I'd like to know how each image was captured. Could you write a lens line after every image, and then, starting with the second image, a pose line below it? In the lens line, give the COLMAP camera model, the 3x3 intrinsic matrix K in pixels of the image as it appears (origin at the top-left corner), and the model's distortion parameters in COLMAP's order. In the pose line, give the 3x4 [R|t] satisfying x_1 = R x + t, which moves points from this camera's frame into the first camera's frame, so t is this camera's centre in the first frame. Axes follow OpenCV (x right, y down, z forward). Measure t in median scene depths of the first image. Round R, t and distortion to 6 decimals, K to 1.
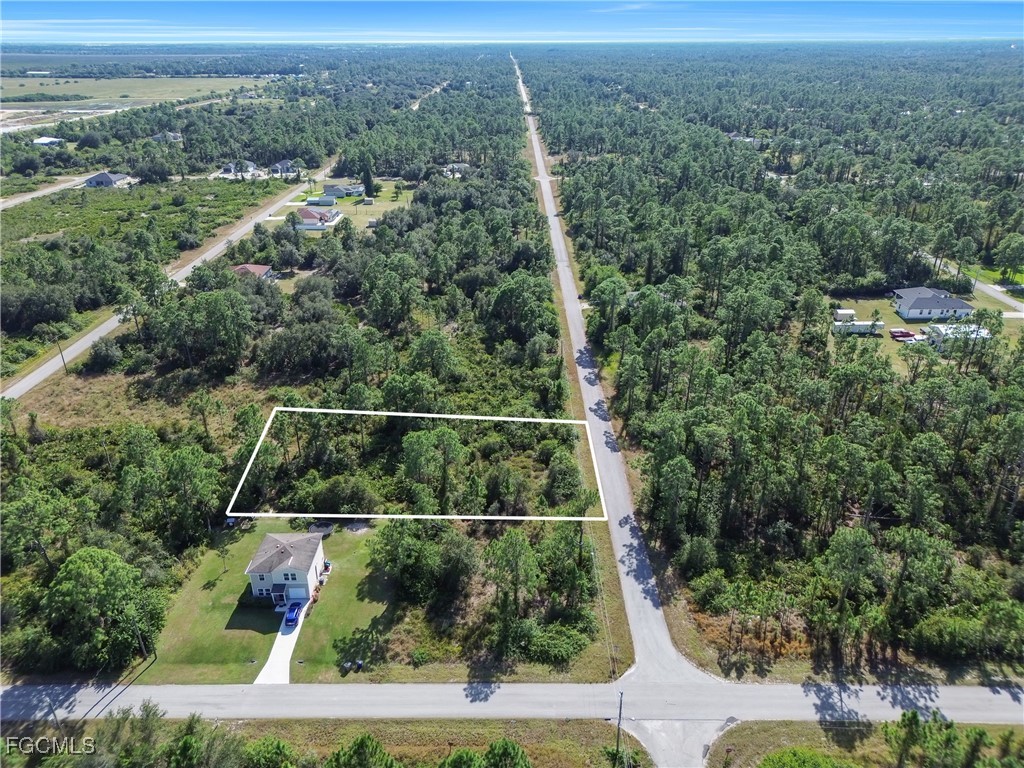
lens RADIAL K [[715.5, 0, 512.0], [0, 715.5, 384.0], [0, 0, 1]] dist [0.059612, -0.066215]
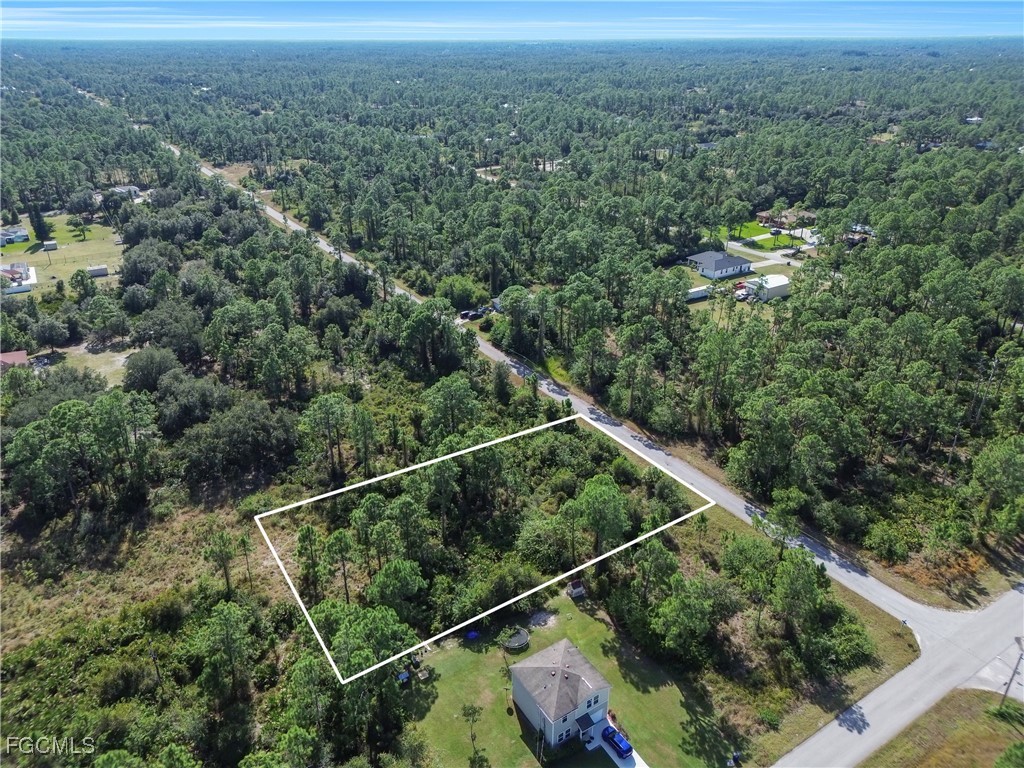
lens RADIAL K [[715.5, 0, 512.0], [0, 715.5, 384.0], [0, 0, 1]] dist [0.059612, -0.066215]
pose [[0.840150, -0.233203, 0.489657, -0.627154], [0.232806, 0.970496, 0.062760, -0.137310], [-0.489846, 0.061267, 0.869653, 0.281482]]
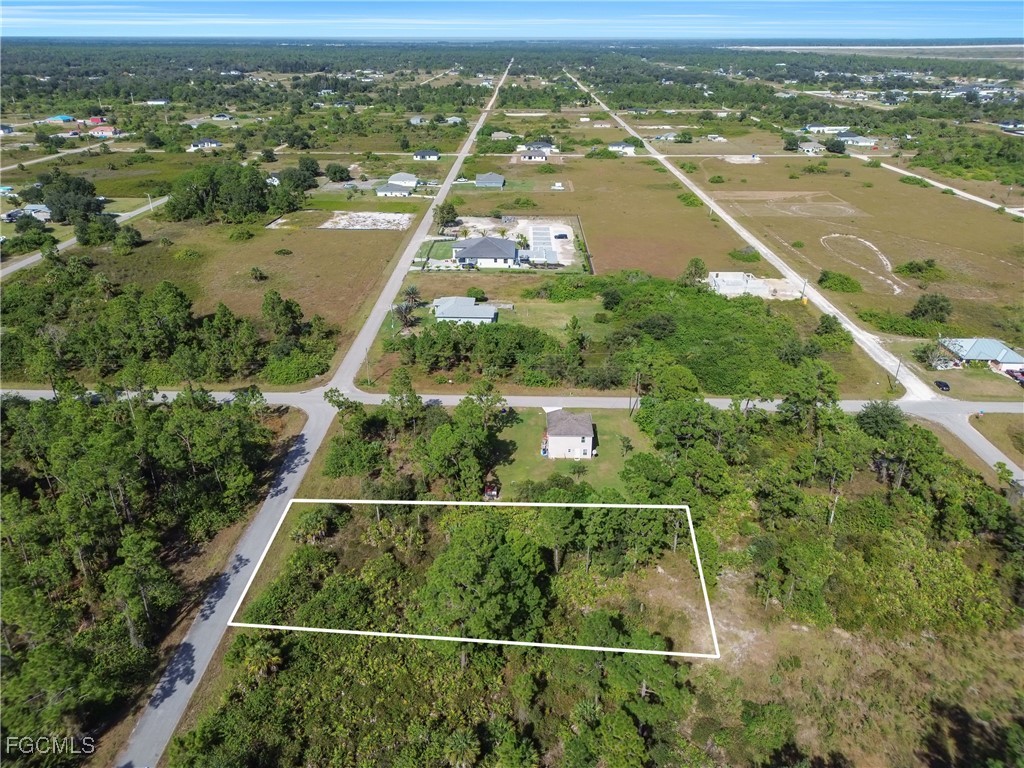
lens RADIAL K [[715.5, 0, 512.0], [0, 715.5, 384.0], [0, 0, 1]] dist [0.059612, -0.066215]
pose [[-0.999822, -0.008003, 0.017085, -0.212917], [0.008288, 0.627180, 0.778830, -0.774168], [-0.016948, 0.778833, -0.627002, 1.636583]]
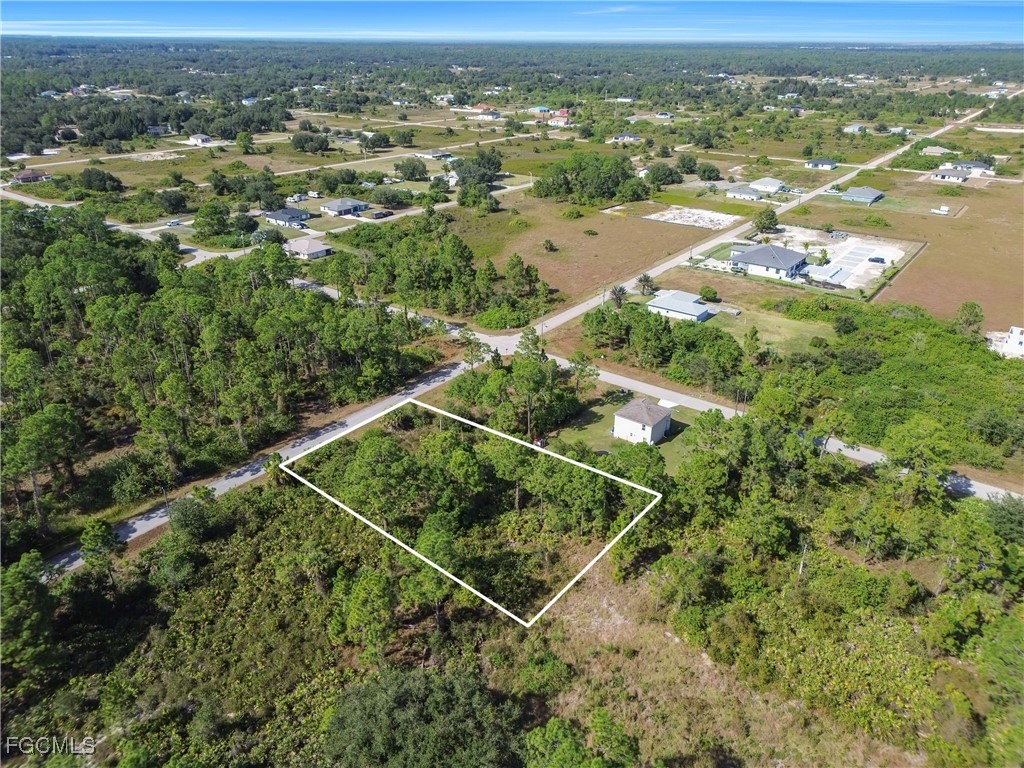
lens RADIAL K [[715.5, 0, 512.0], [0, 715.5, 384.0], [0, 0, 1]] dist [0.059612, -0.066215]
pose [[-0.793575, -0.263133, 0.548635, -0.789565], [0.260269, 0.668218, 0.696954, -0.761421], [-0.549999, 0.695877, -0.461796, 1.605980]]
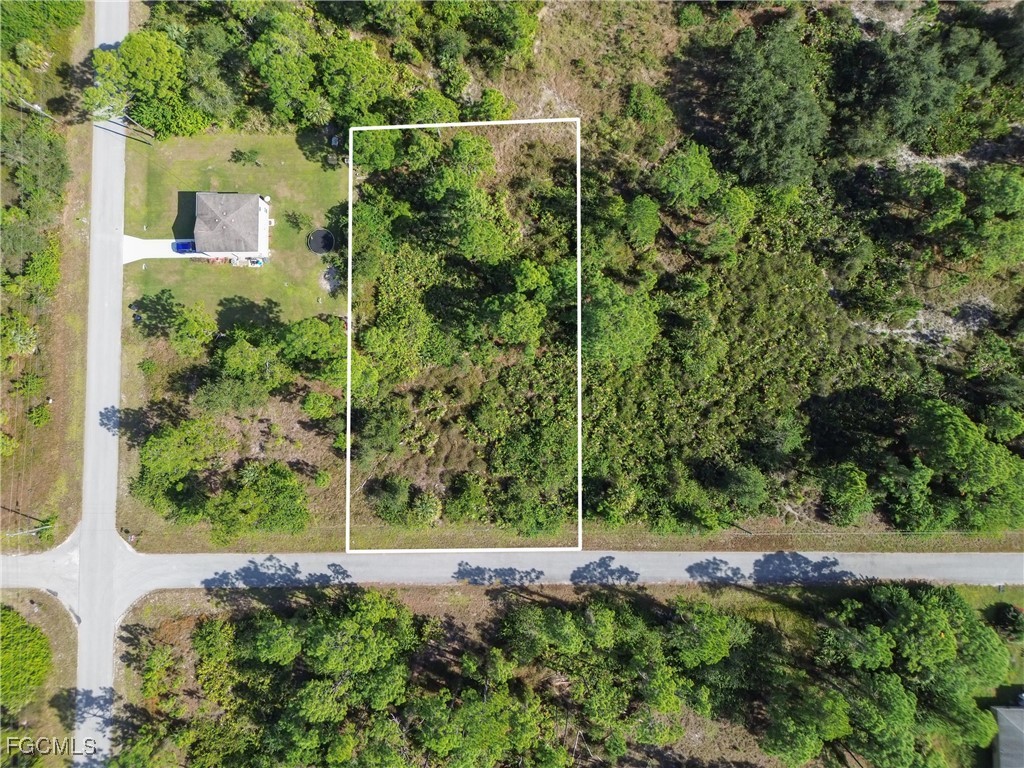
lens RADIAL K [[715.5, 0, 512.0], [0, 715.5, 384.0], [0, 0, 1]] dist [0.059612, -0.066215]
pose [[0.002257, 0.999064, -0.043197, -0.039626], [-0.423365, 0.040090, 0.905072, -0.775847], [0.905957, 0.016246, 0.423059, 0.867048]]
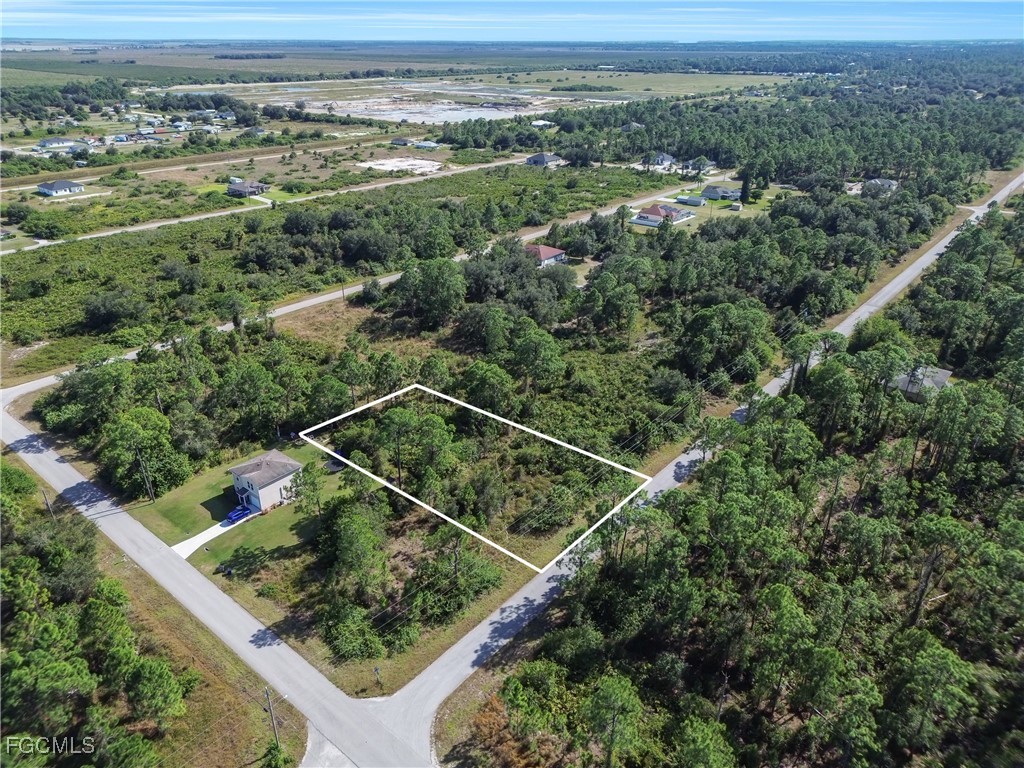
lens RADIAL K [[718.8, 0, 512.0], [0, 718.8, 384.0], [0, 0, 1]] dist [0.032470, -0.003029]
pose [[0.766957, 0.280875, -0.576964, 0.600950], [-0.279827, 0.955517, 0.093187, -0.114325], [0.577473, 0.089979, 0.811437, 0.234641]]
